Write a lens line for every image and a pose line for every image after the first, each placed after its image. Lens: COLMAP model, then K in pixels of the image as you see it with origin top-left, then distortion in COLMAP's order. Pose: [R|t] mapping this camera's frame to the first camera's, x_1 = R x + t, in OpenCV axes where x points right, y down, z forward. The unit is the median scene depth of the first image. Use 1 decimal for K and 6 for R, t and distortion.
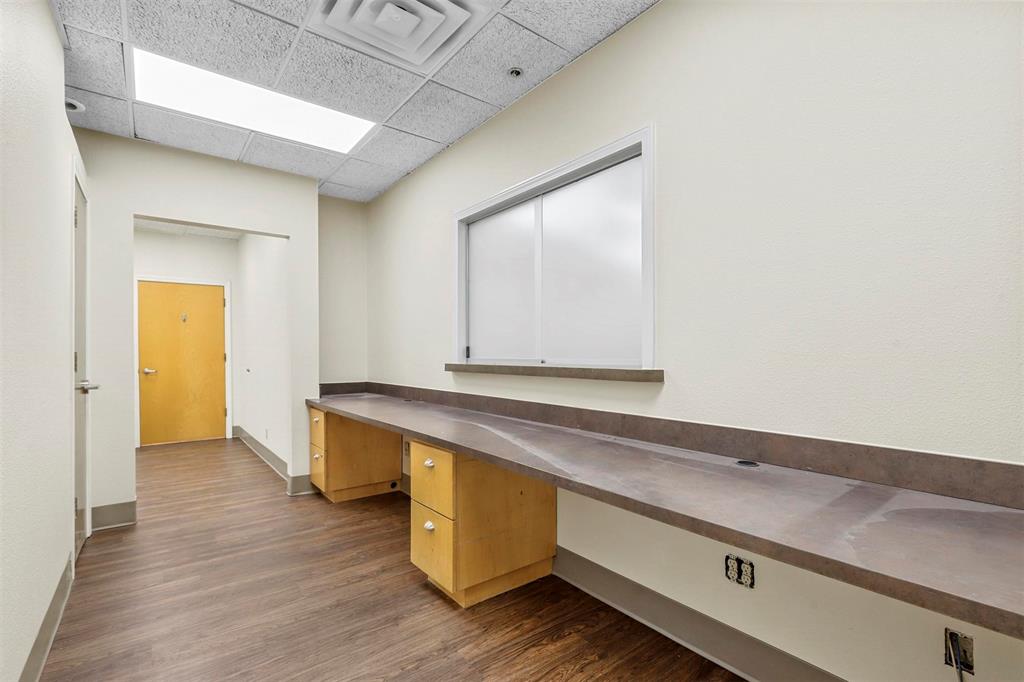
lens RADIAL K [[467.4, 0, 509.3], [0, 467.4, 351.0], [0, 0, 1]] dist [0.034050, -0.000142]
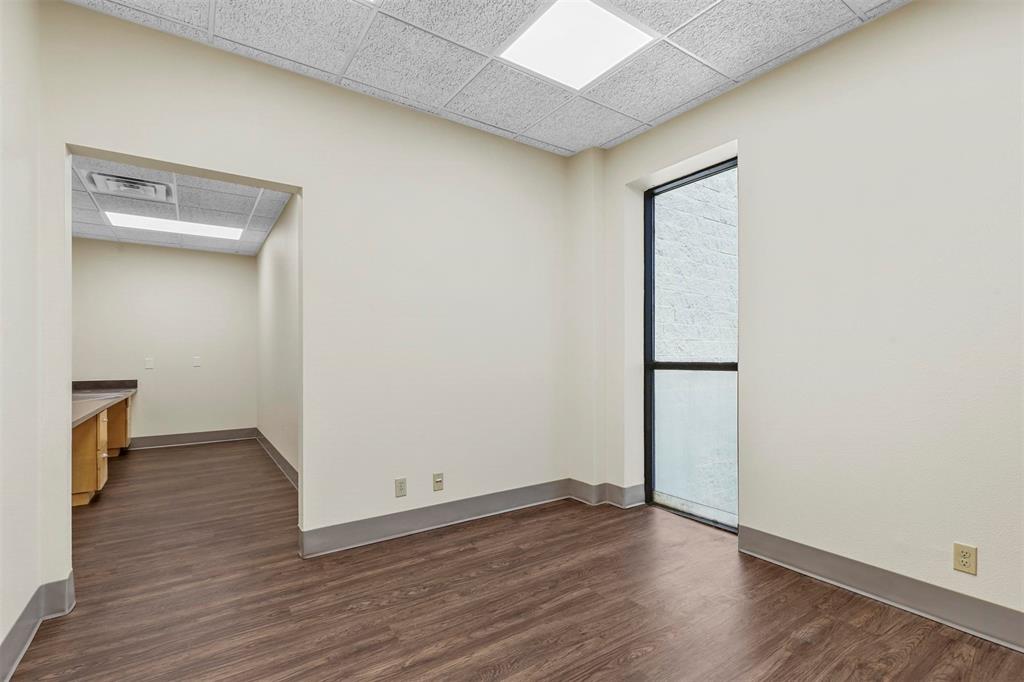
lens RADIAL K [[467.4, 0, 509.3], [0, 467.4, 351.0], [0, 0, 1]] dist [0.034050, -0.000142]
pose [[-0.998154, 0.014249, 0.059044, -1.144031], [0.013512, 0.999826, -0.012867, 0.011597], [-0.059217, -0.012045, -0.998172, 1.724248]]
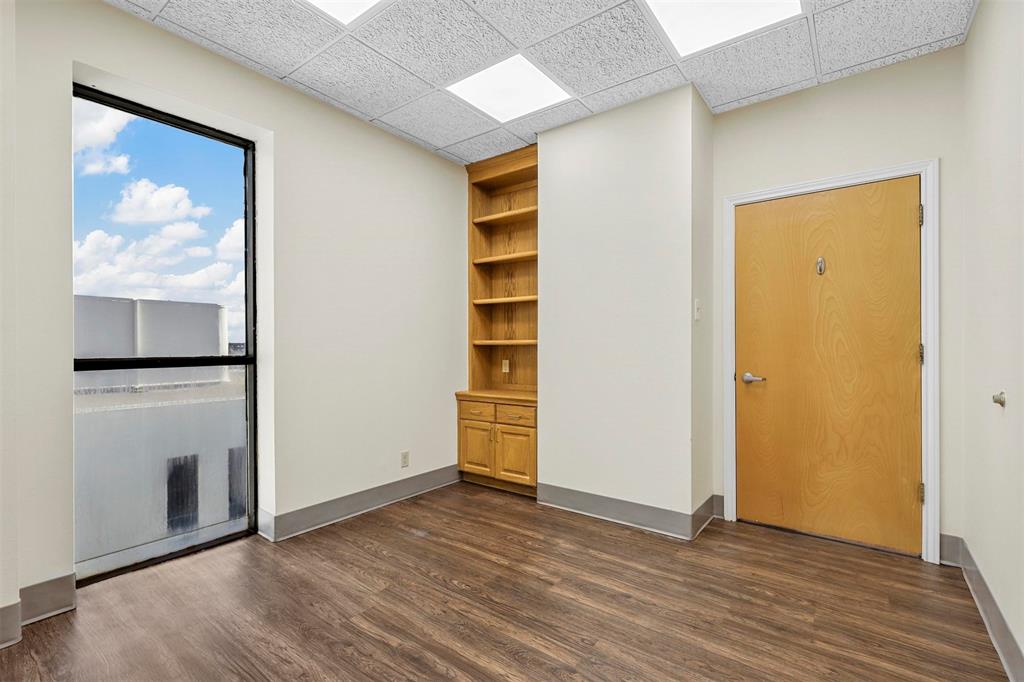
lens RADIAL K [[462.8, 0, 518.7], [0, 462.8, 351.3], [0, 0, 1]] dist [-0.012534, 0.000312]
pose [[0.274785, 0.010111, -0.961453, -0.606095], [0.005050, 0.999916, 0.011958, 0.012092], [0.961493, -0.008141, 0.274710, 1.067777]]
